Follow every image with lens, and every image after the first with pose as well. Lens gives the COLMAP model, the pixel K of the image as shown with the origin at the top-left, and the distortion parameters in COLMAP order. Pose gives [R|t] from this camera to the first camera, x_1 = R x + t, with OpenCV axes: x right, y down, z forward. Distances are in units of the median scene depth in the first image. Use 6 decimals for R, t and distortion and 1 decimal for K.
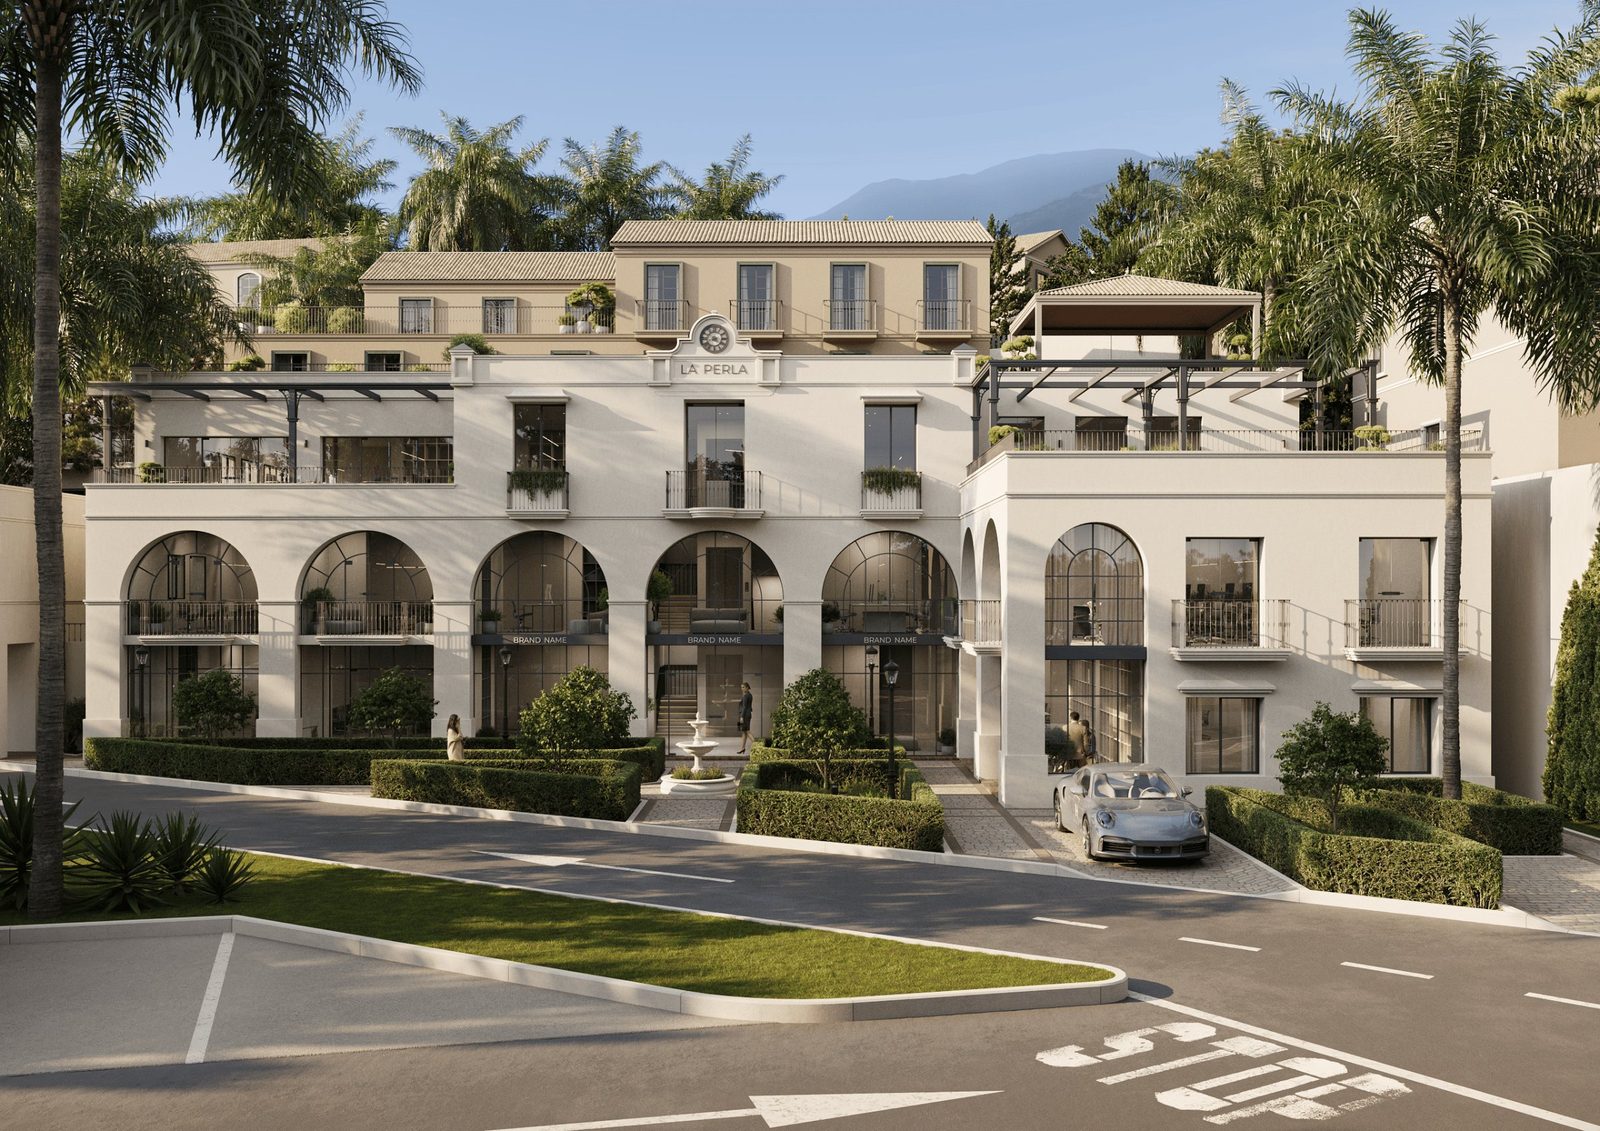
lens RADIAL K [[1991.8, 0, 800.0], [0, 1991.8, 565.5], [0, 0, 1]] dist [-0.003659, -0.000487]
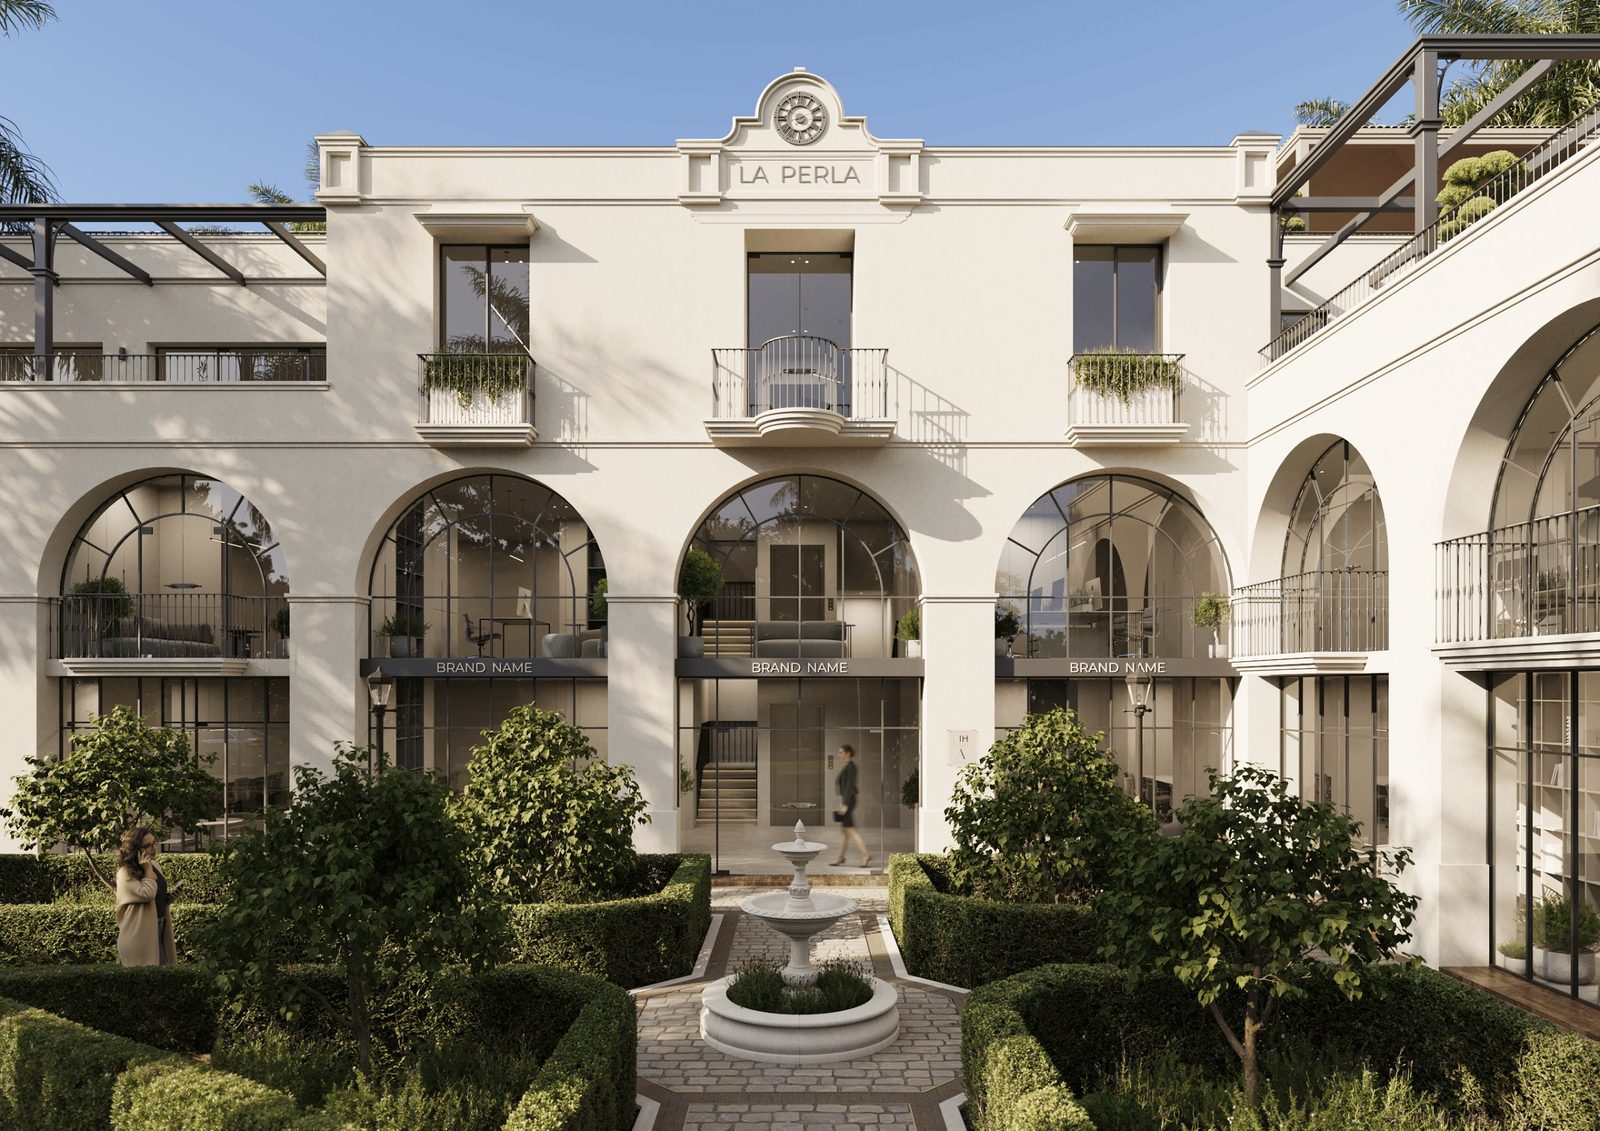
lens RADIAL K [[1991.8, 0, 800.0], [0, 1991.8, 565.5], [0, 0, 1]] dist [-0.003659, -0.000487]
pose [[0.999720, -0.000839, -0.023642, -0.029955], [0.000120, 0.999538, -0.030408, 0.026218], [0.023656, 0.030397, 0.999258, 0.451352]]
